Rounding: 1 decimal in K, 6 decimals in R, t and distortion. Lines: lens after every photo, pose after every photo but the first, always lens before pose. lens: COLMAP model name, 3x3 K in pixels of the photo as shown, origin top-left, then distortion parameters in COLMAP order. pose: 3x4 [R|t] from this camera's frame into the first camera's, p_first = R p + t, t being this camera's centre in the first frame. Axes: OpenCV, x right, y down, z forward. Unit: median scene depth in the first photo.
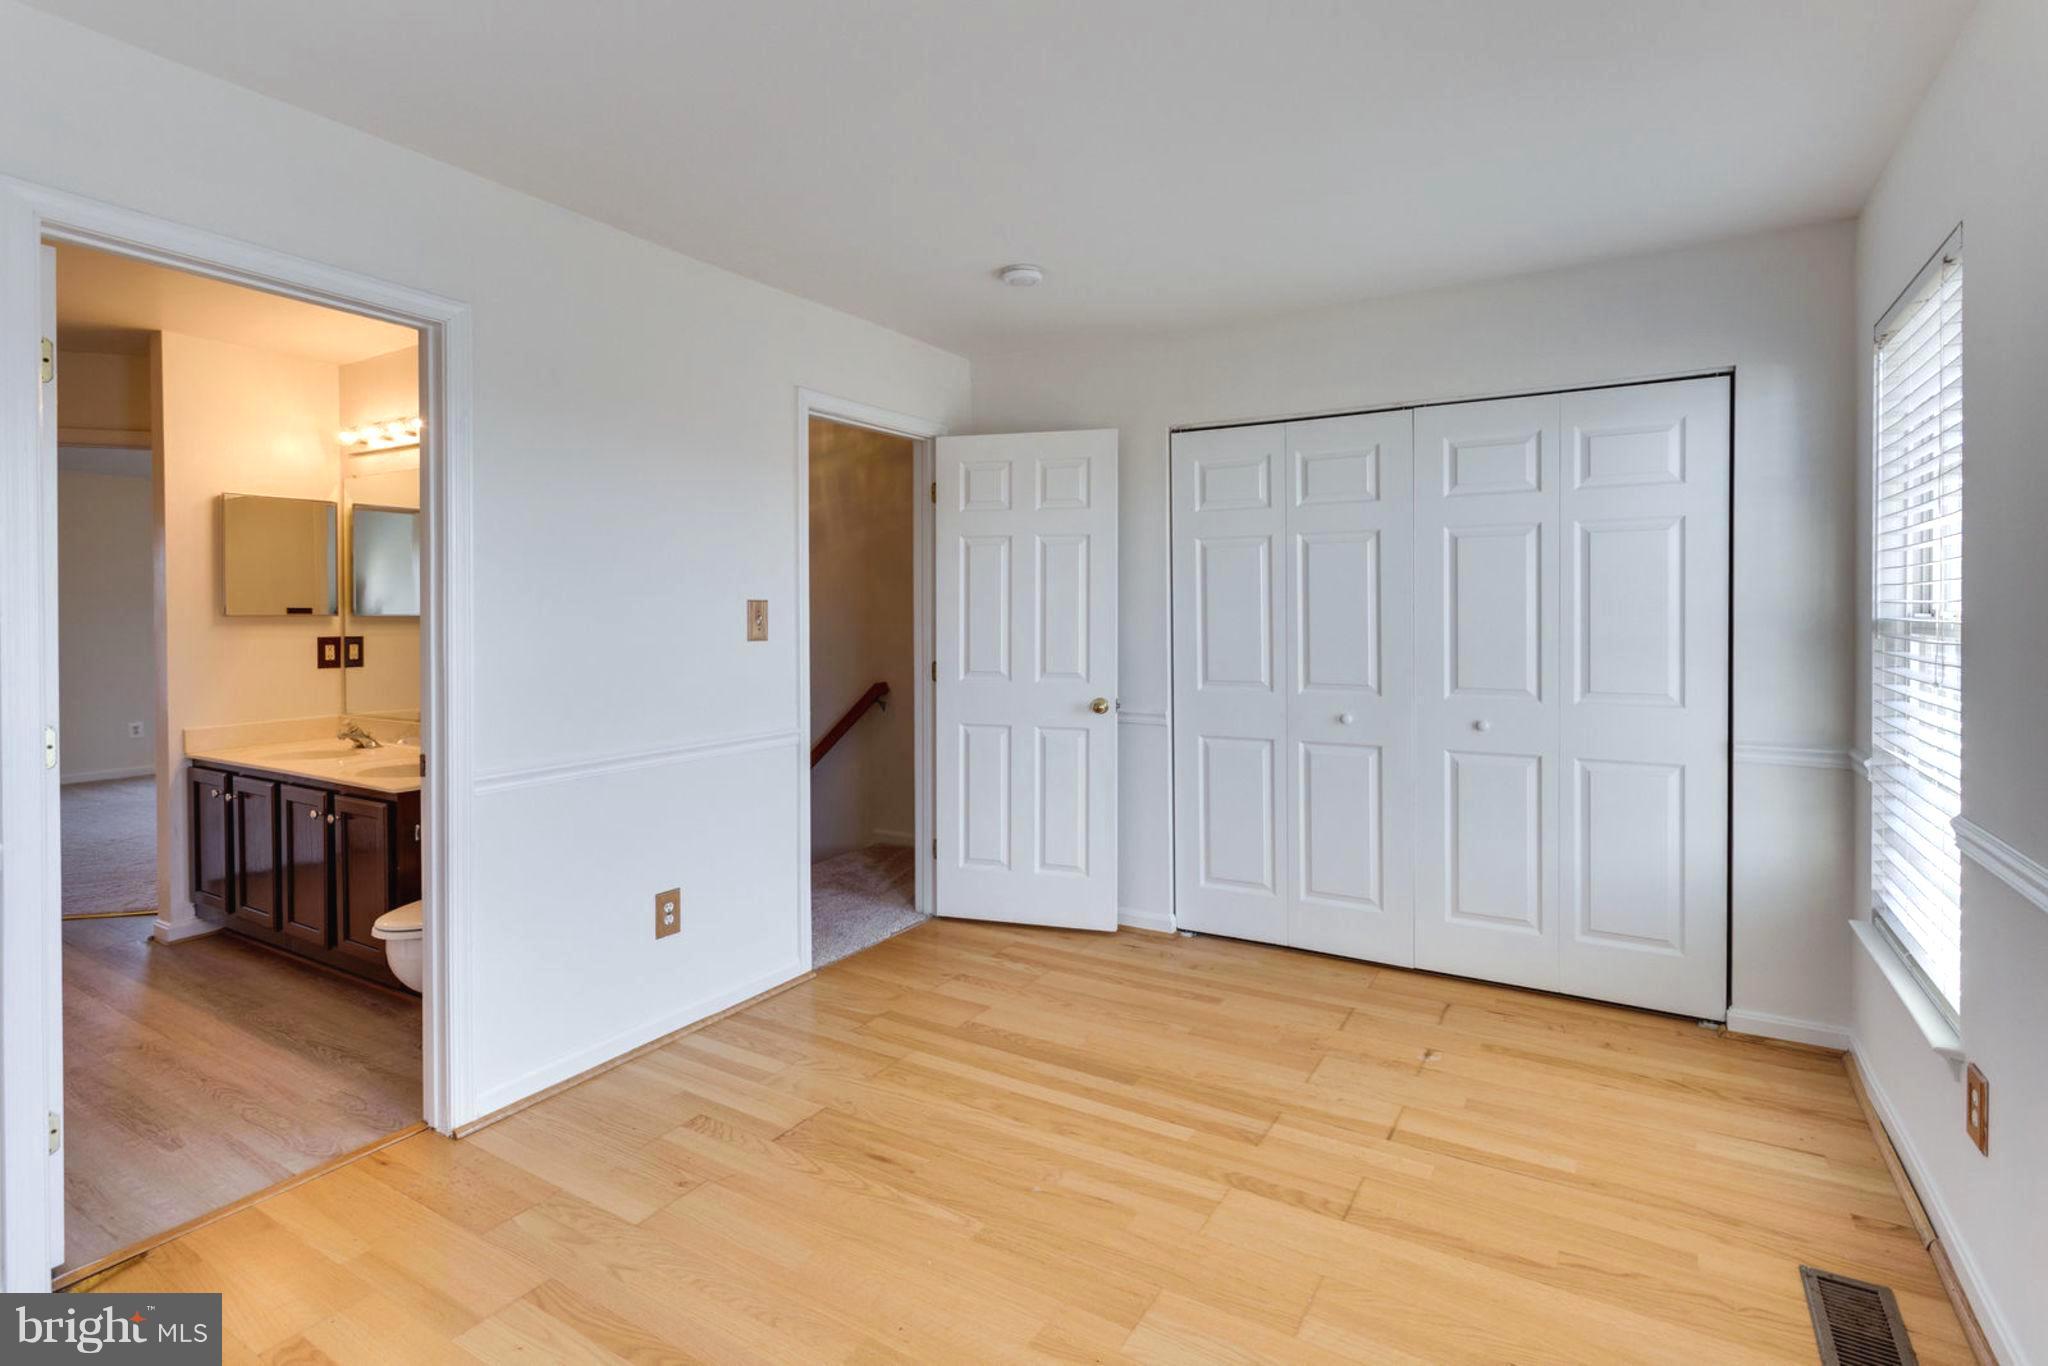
lens RADIAL K [[990.3, 0, 1016.0], [0, 990.3, 636.3], [0, 0, 1]] dist [-0.000467, 0.000695]
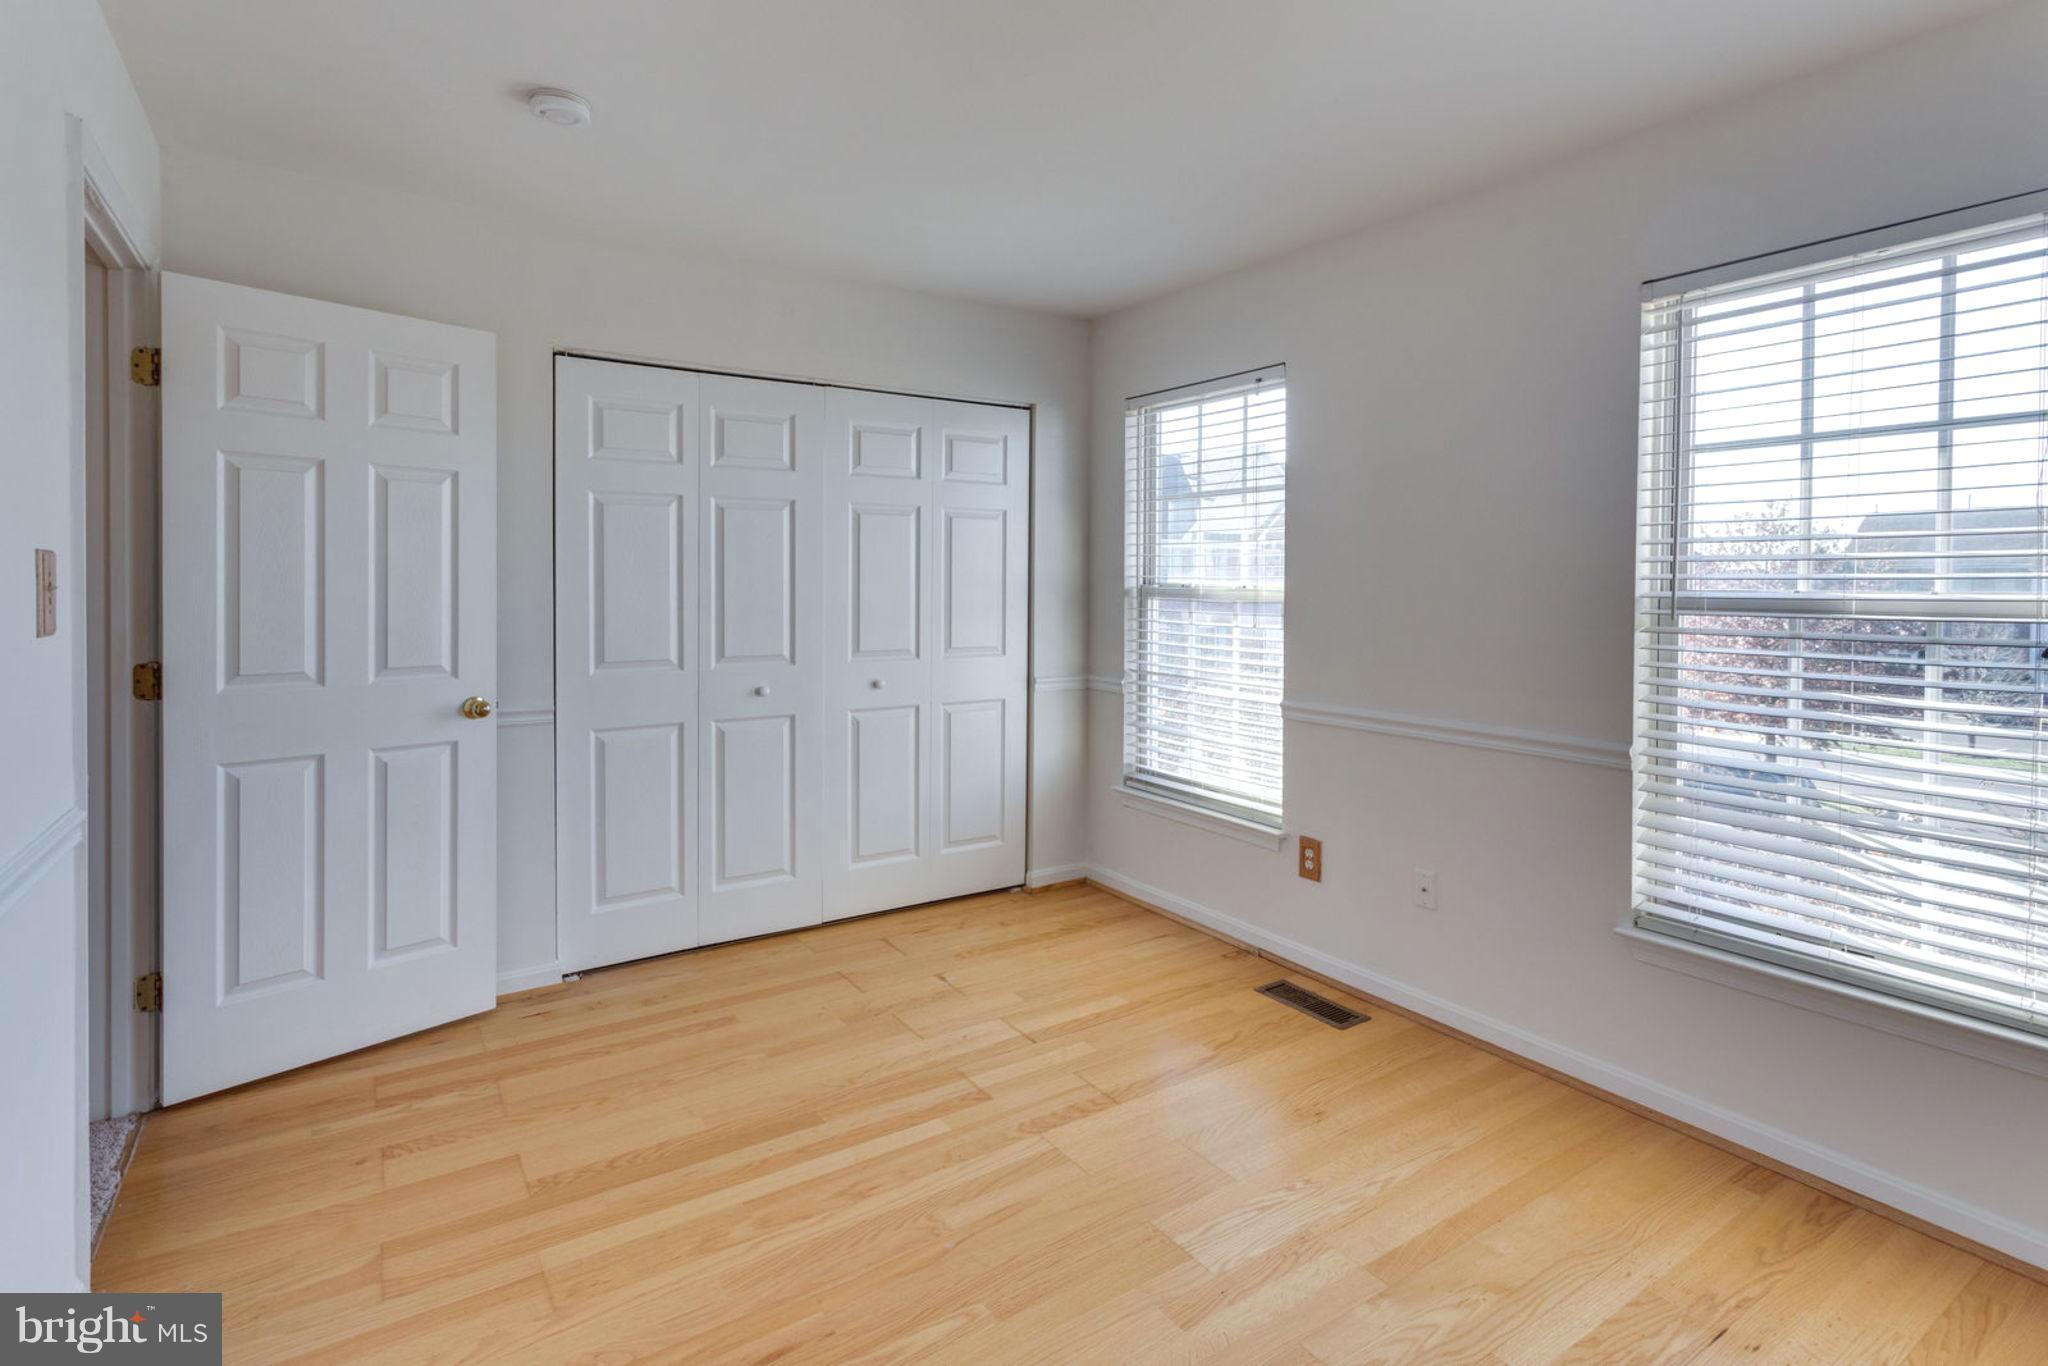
lens RADIAL K [[1014.1, 0, 1029.8], [0, 1014.1, 602.6], [0, 0, 1]] dist [-0.018500, 0.013500]
pose [[0.418036, -0.015905, 0.908291, -0.552715], [0.016522, 0.999814, 0.009903, -0.010761], [-0.908280, 0.010867, 0.418221, 0.414248]]
